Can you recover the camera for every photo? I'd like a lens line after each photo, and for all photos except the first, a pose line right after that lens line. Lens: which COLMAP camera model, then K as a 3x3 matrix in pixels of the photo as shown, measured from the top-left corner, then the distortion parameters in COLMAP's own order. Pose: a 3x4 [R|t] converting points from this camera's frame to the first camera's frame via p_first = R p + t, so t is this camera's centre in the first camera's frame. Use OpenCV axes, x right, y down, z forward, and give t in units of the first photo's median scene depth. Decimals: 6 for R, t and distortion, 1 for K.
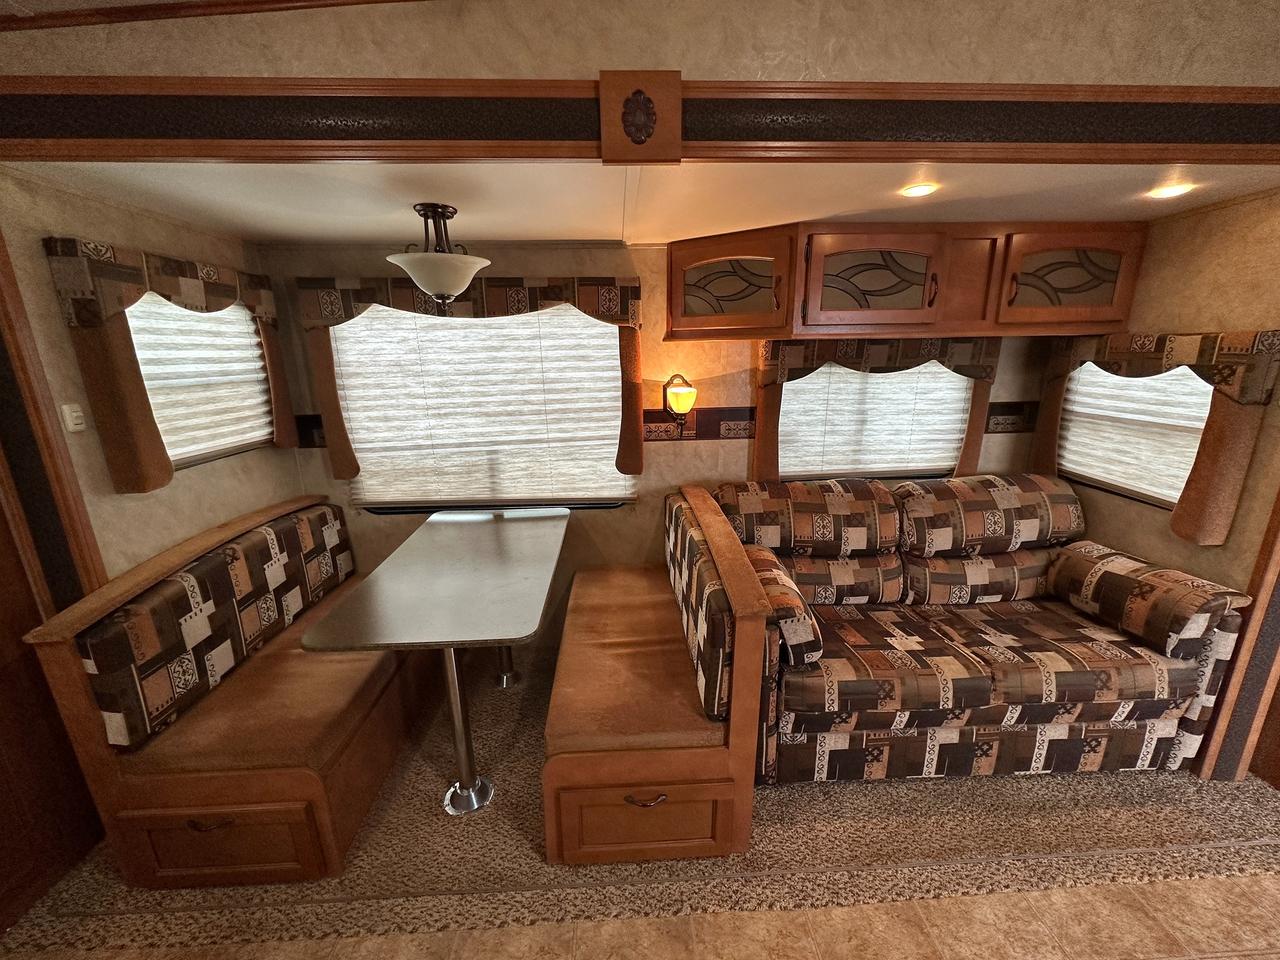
lens RADIAL K [[508.6, 0, 642.1], [0, 508.6, 481.1], [0, 0, 1]] dist [-0.003903, 0.000521]
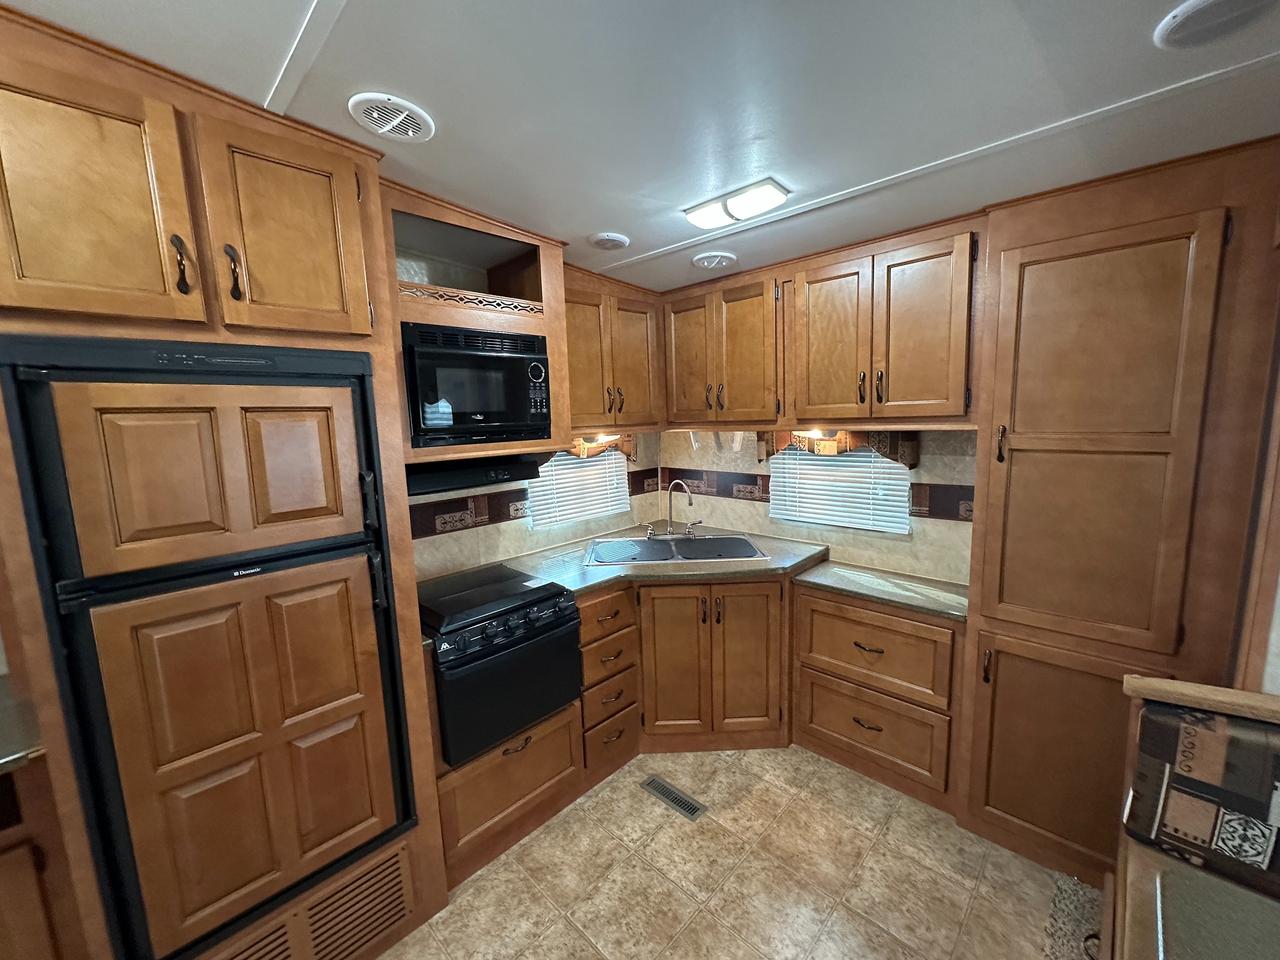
lens RADIAL K [[508.6, 0, 639.9], [0, 508.6, 481.9], [0, 0, 1]] dist [-0.003903, 0.000521]
pose [[-0.726542, 0.128674, -0.674966, 0.145401], [-0.134141, 0.936848, 0.322990, -0.177272], [0.673901, 0.325207, -0.663399, 0.509344]]
